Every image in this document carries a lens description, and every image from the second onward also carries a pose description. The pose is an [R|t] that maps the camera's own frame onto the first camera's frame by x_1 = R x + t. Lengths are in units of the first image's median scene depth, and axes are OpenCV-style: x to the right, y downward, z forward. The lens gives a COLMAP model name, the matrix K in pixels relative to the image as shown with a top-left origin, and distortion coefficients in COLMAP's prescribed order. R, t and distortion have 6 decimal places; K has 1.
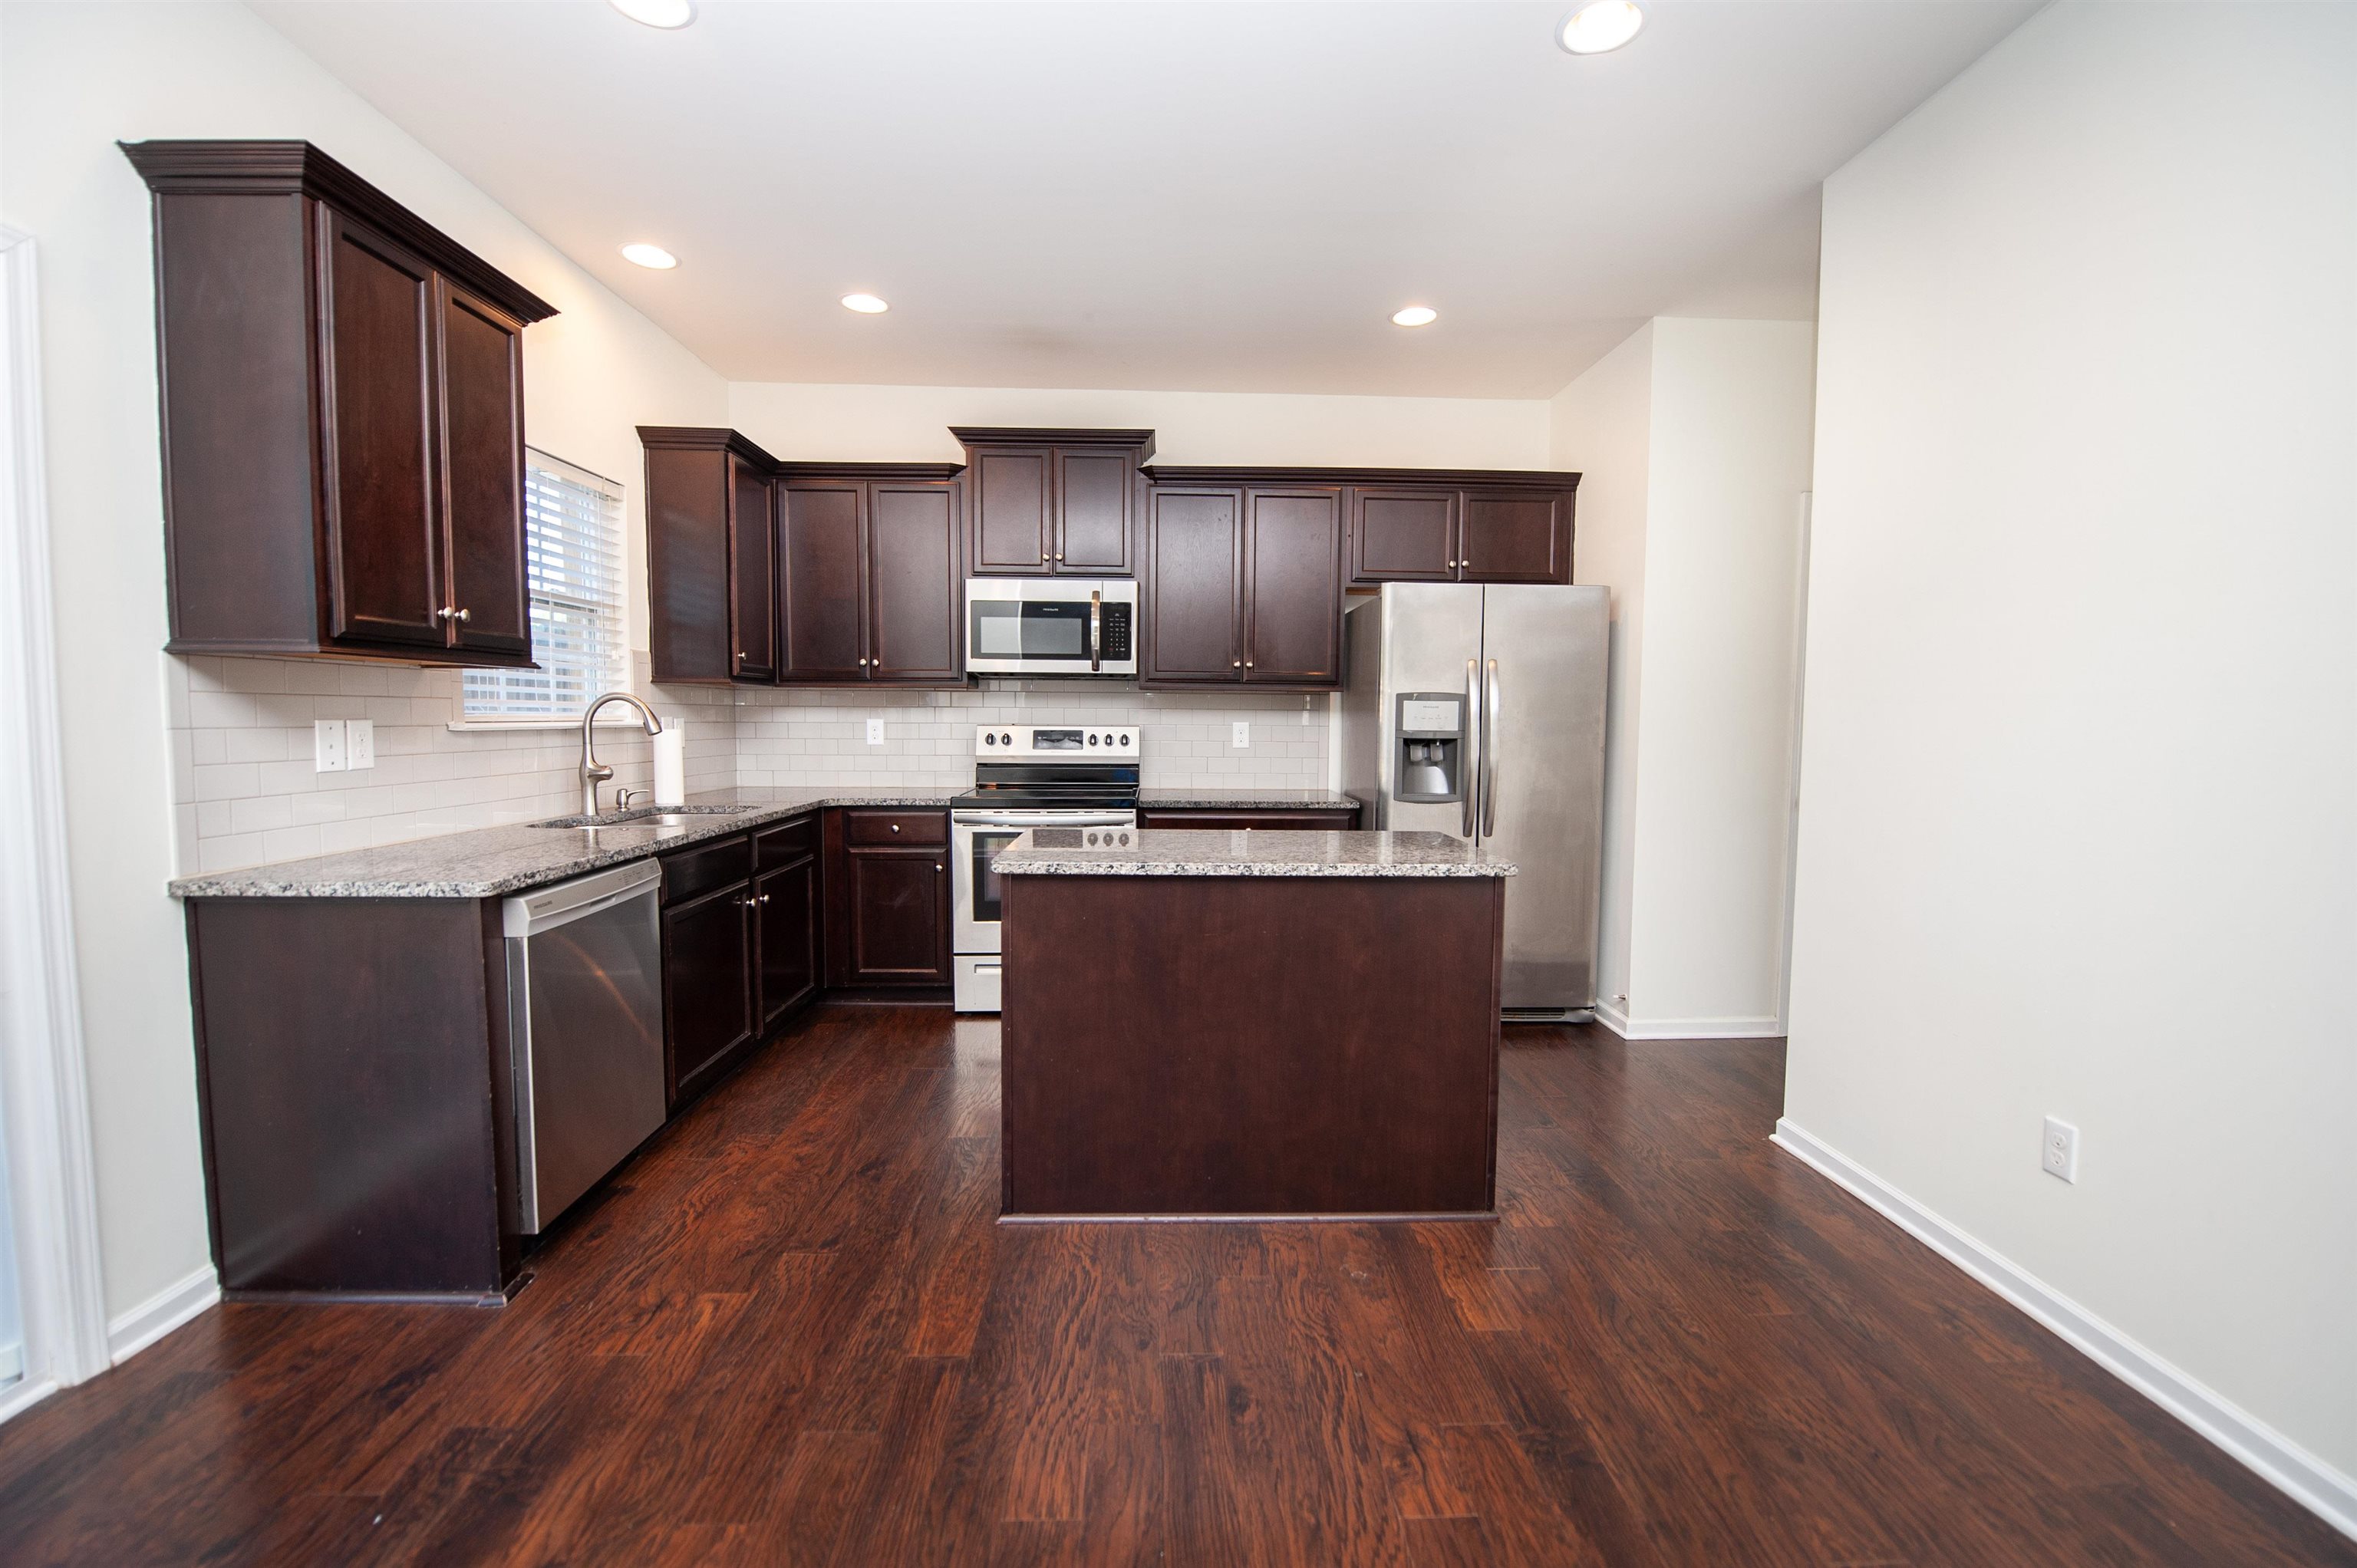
lens RADIAL K [[961.6, 0, 1184.6], [0, 961.6, 782.3], [0, 0, 1]] dist [-0.020251, -0.000867]
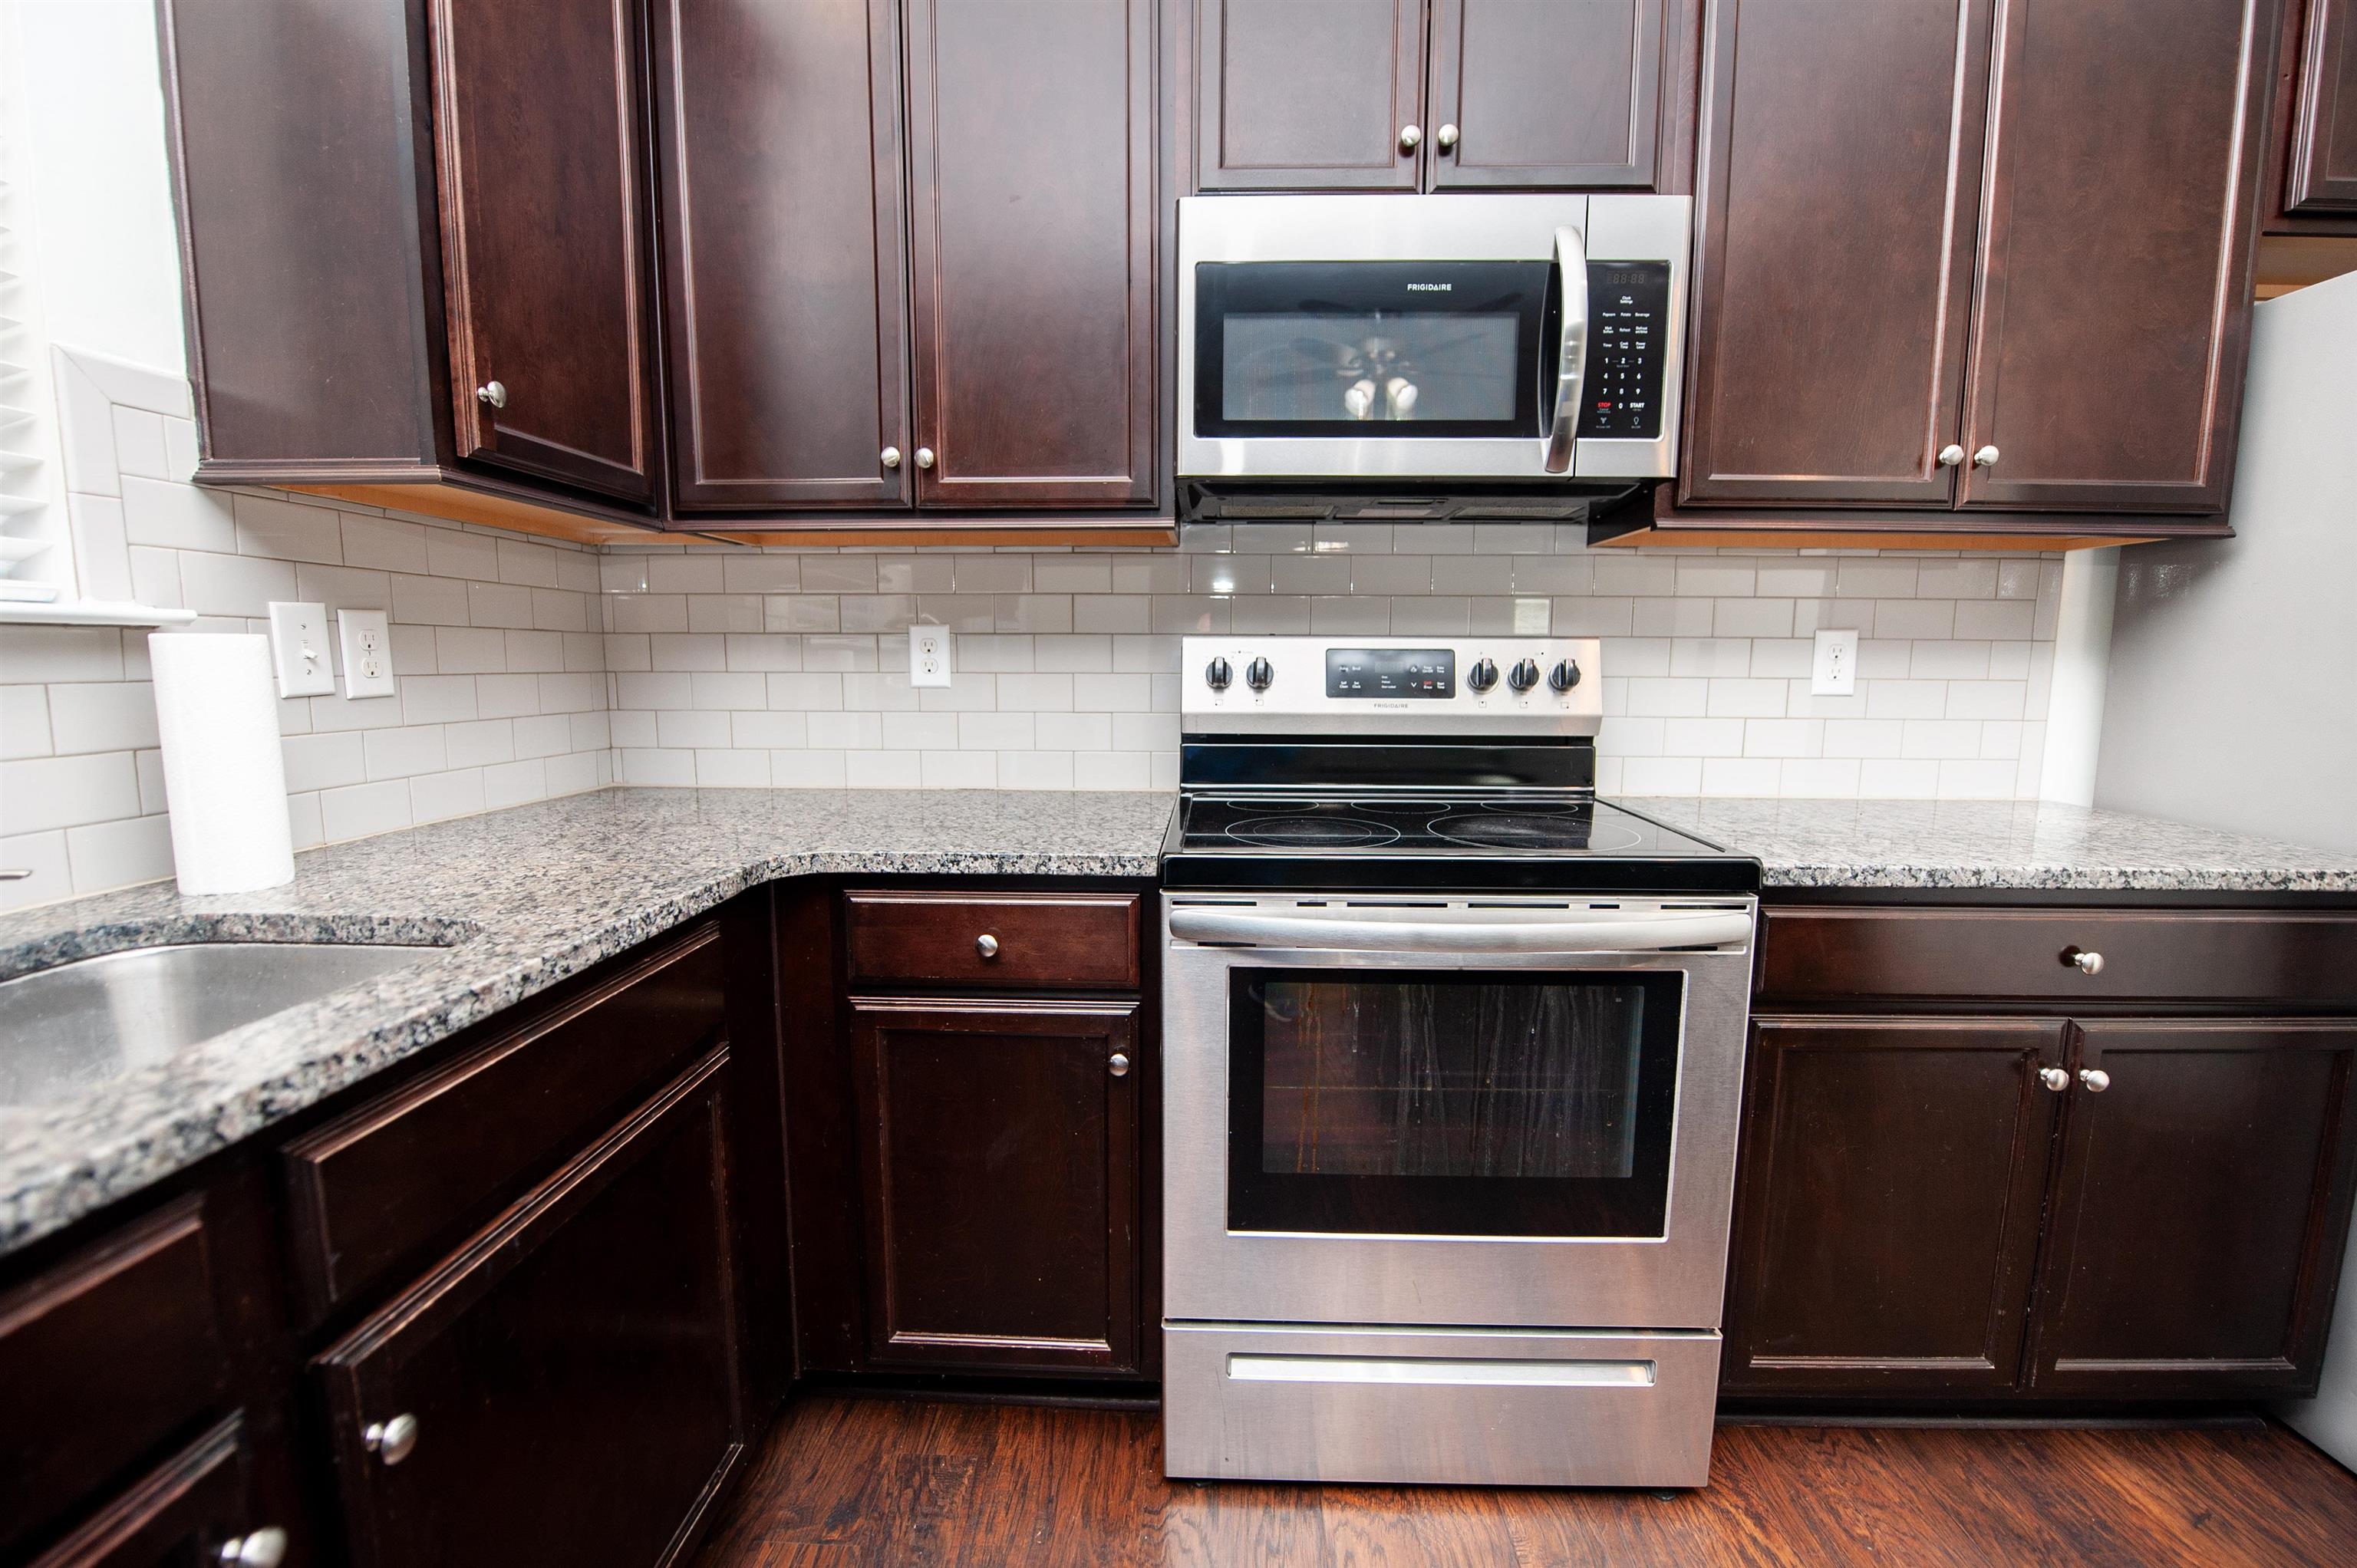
lens RADIAL K [[991.9, 0, 1178.5], [0, 991.9, 784.0], [0, 0, 1]] dist [-0.021974, -0.000506]
pose [[0.997396, 0.008530, -0.071611, -0.210972], [-0.004409, 0.998336, 0.057504, -0.026197], [0.071983, -0.057039, 0.995774, 0.666169]]
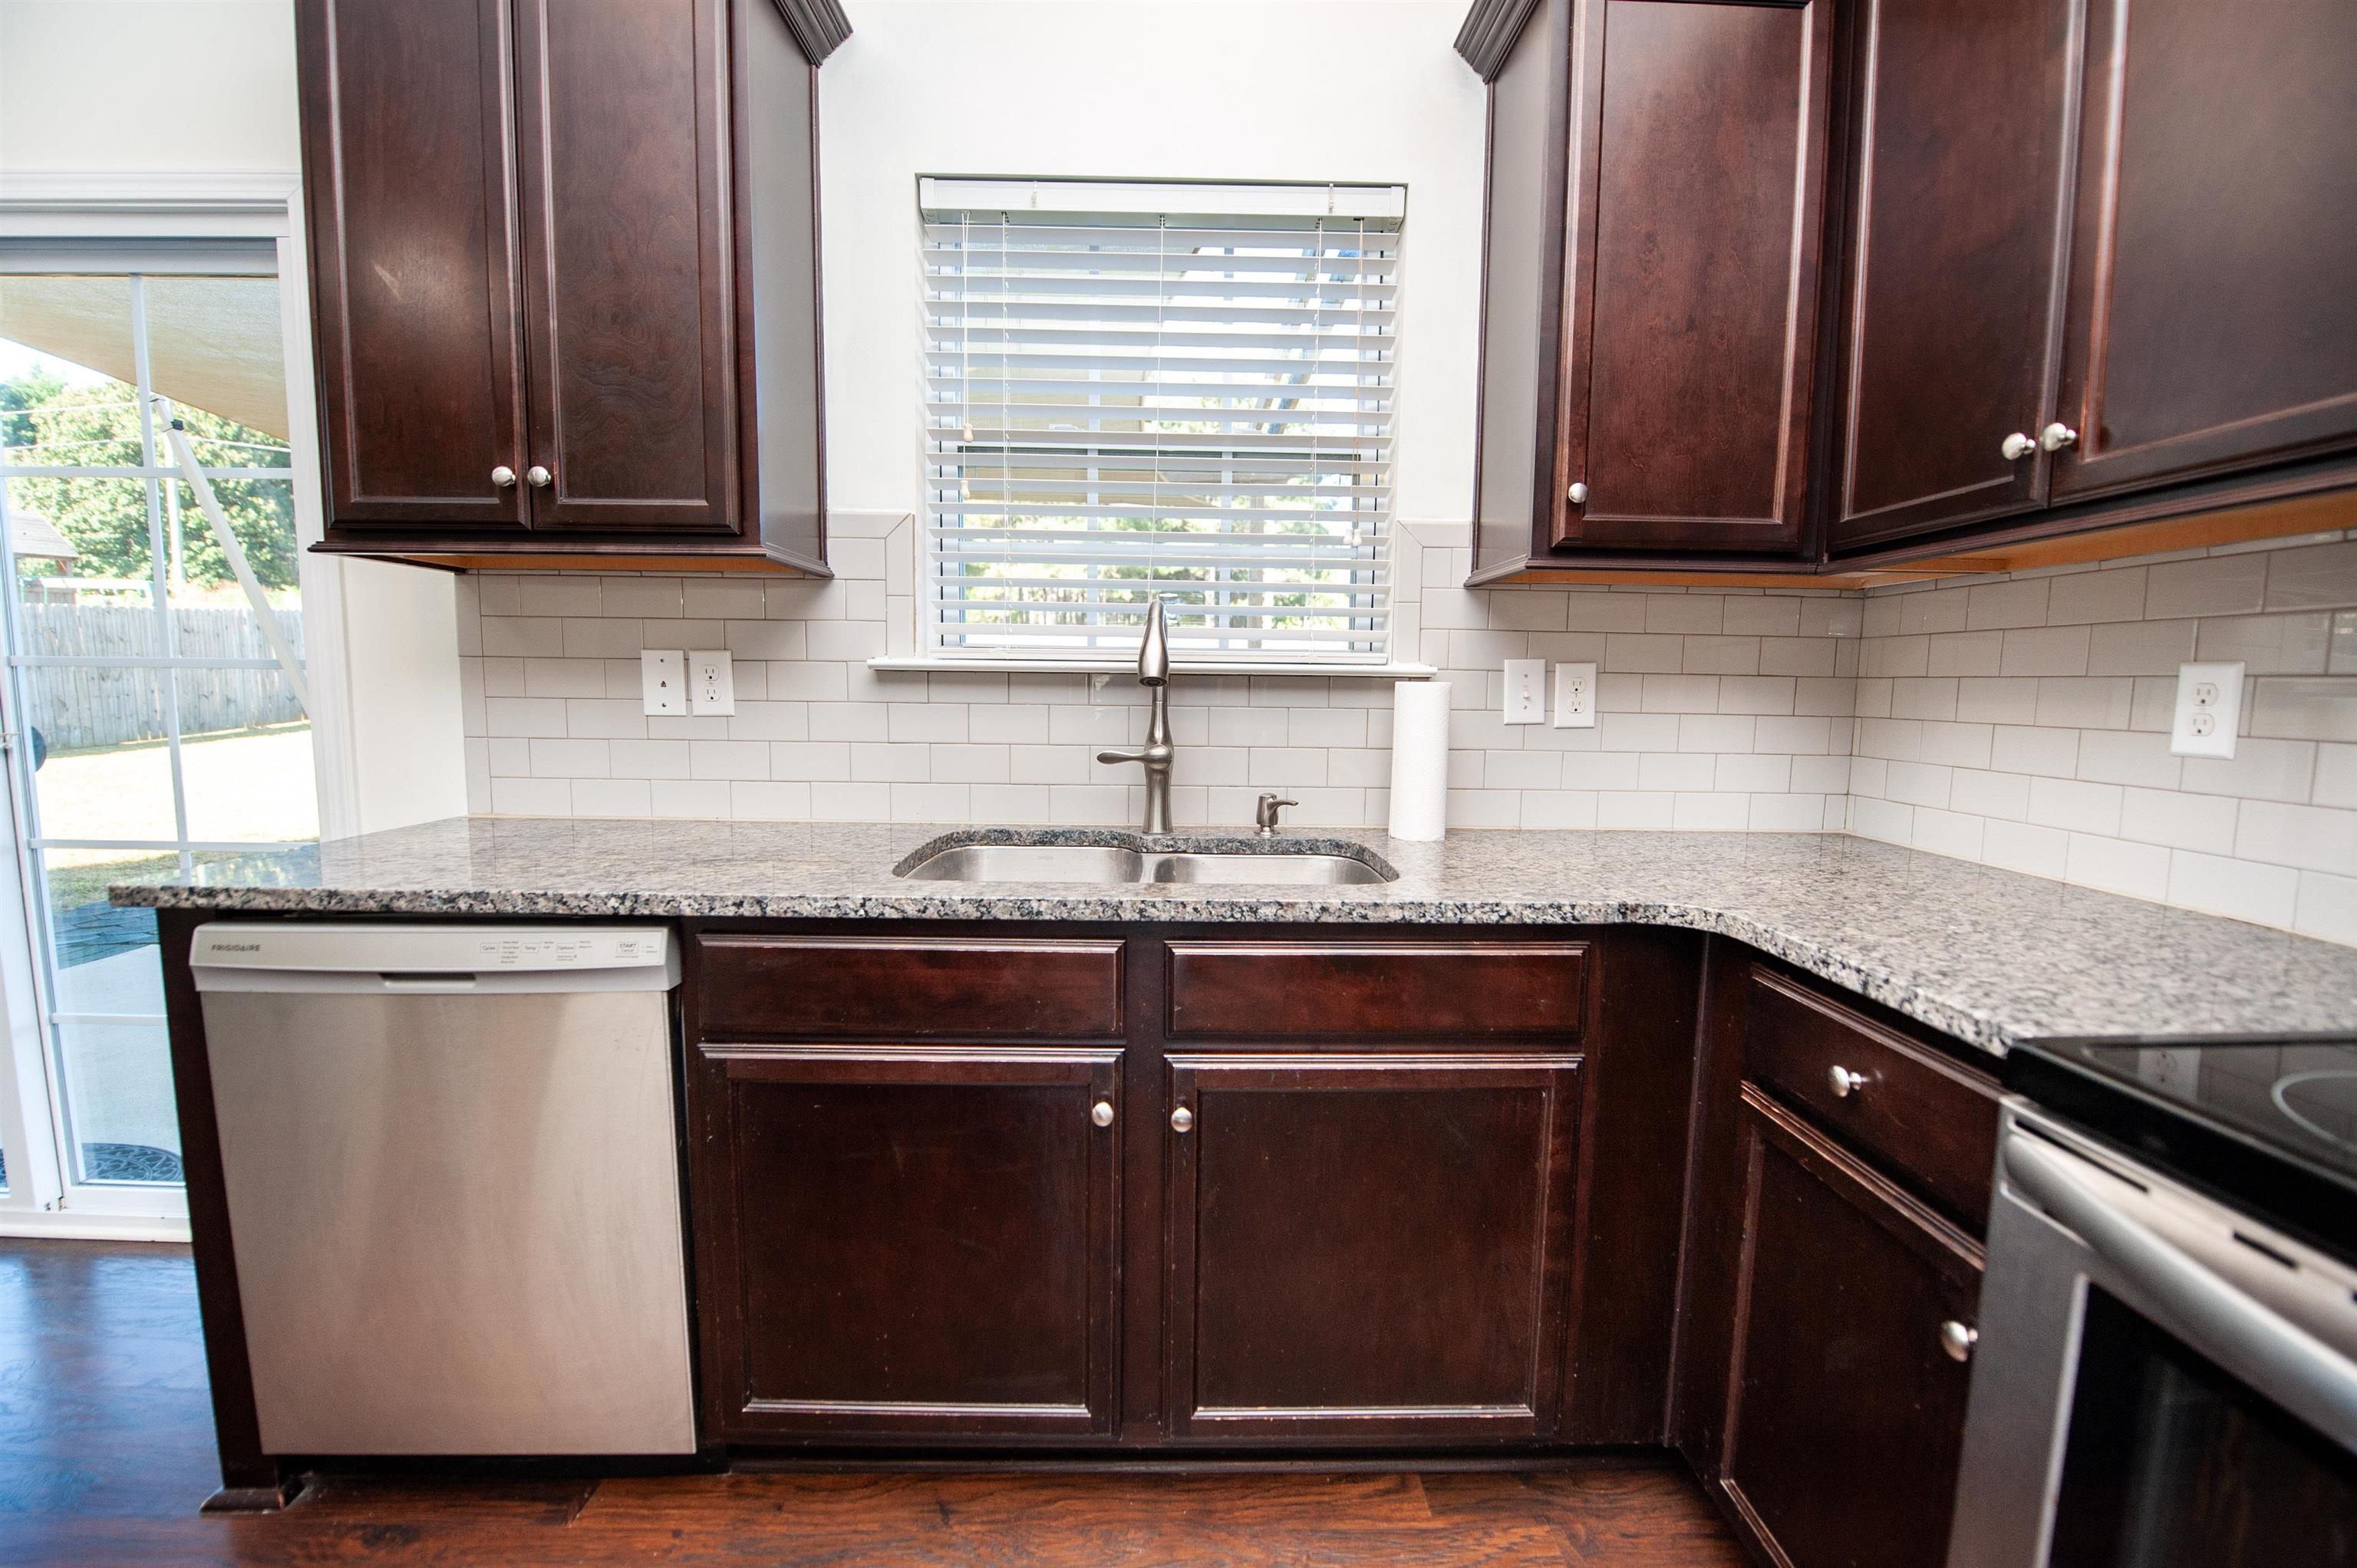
lens RADIAL K [[961.6, 0, 1184.6], [0, 961.6, 782.3], [0, 0, 1]] dist [-0.020251, -0.000867]
pose [[-0.014253, 0.096295, -0.995251, -0.060345], [-0.082012, 0.991886, 0.097144, -0.039171], [0.996529, 0.083007, -0.006240, 0.814421]]
